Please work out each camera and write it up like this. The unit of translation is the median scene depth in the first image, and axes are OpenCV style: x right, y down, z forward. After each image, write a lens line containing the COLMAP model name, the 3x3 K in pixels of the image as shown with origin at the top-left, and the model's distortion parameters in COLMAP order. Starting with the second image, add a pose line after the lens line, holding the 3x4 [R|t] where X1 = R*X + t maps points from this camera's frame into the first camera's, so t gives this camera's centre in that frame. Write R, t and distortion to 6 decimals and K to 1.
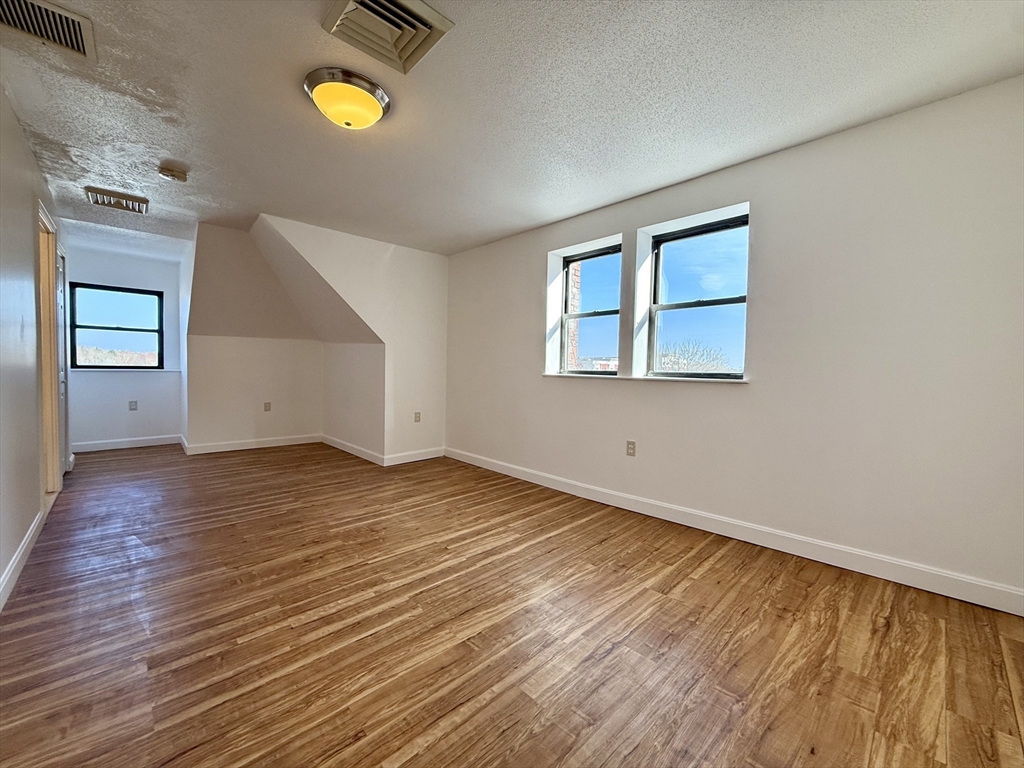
lens RADIAL K [[407.1, 0, 505.4], [0, 407.1, 386.8], [0, 0, 1]] dist [-0.000268, 0.000901]
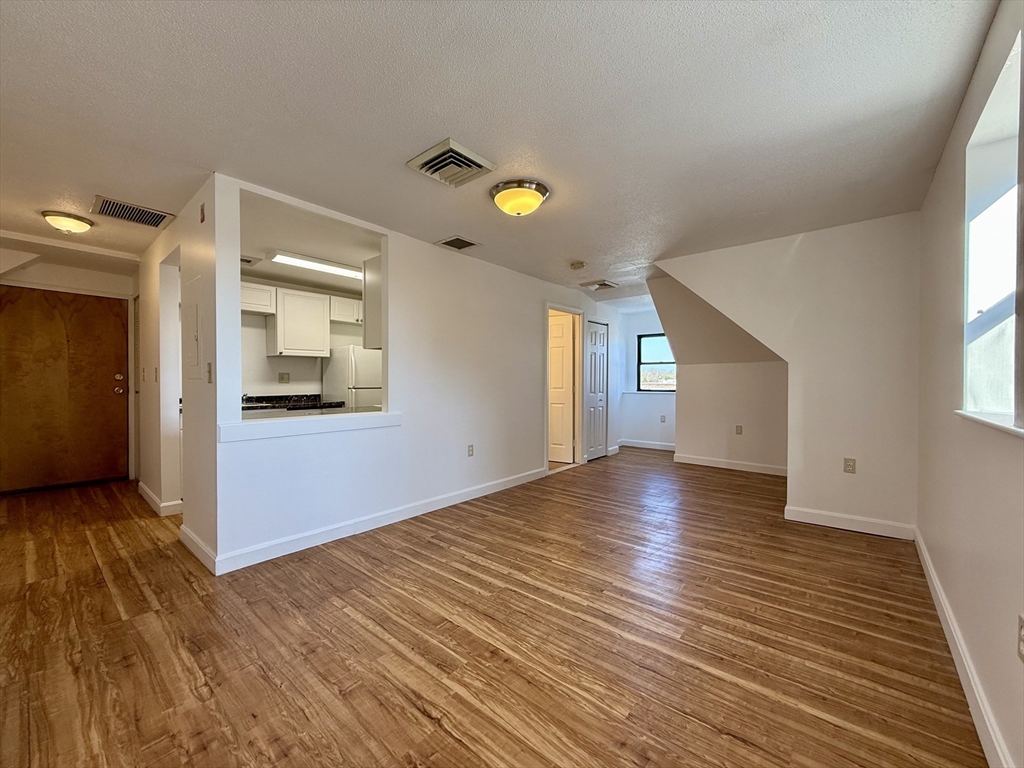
lens RADIAL K [[407.1, 0, 512.4], [0, 407.1, 379.0], [0, 0, 1]] dist [-0.000268, 0.000901]
pose [[0.123395, -0.023393, -0.992082, 0.737098], [-0.047673, 0.998428, -0.029473, -0.043591], [0.991212, 0.050932, 0.122086, 0.646094]]
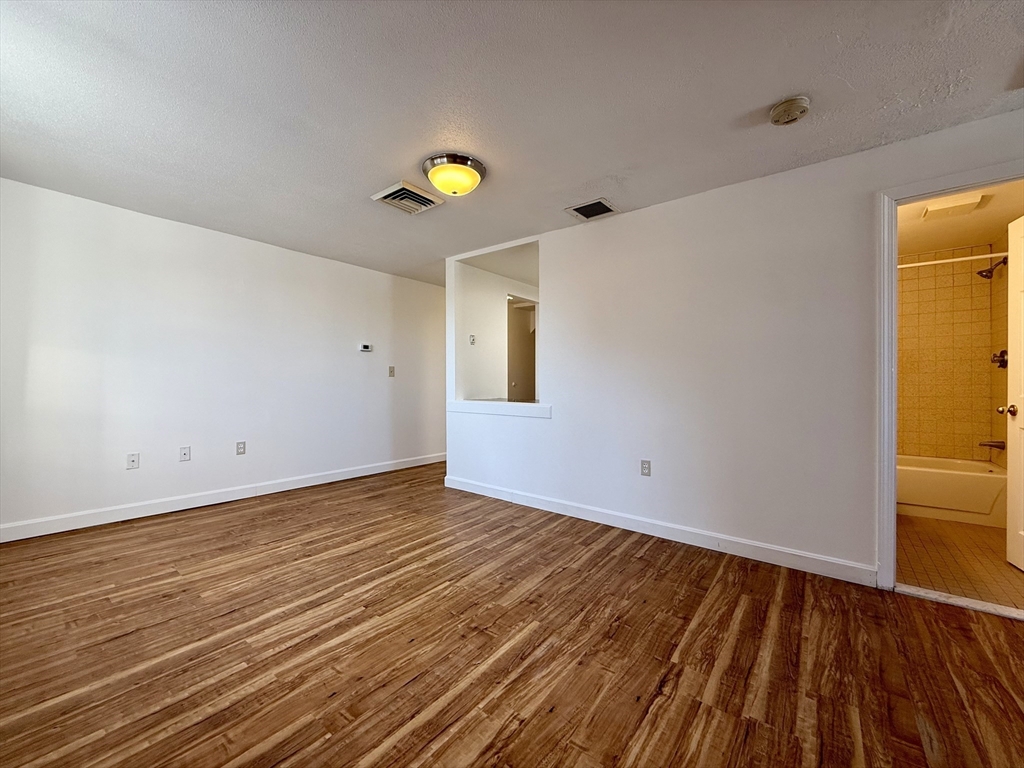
lens RADIAL K [[407.1, 0, 508.7], [0, 407.1, 382.8], [0, 0, 1]] dist [-0.000268, 0.000901]
pose [[-0.986155, -0.022835, -0.164247, -0.276273], [-0.031167, 0.998345, 0.048331, -0.096660], [0.162871, 0.052781, -0.985235, 1.782919]]
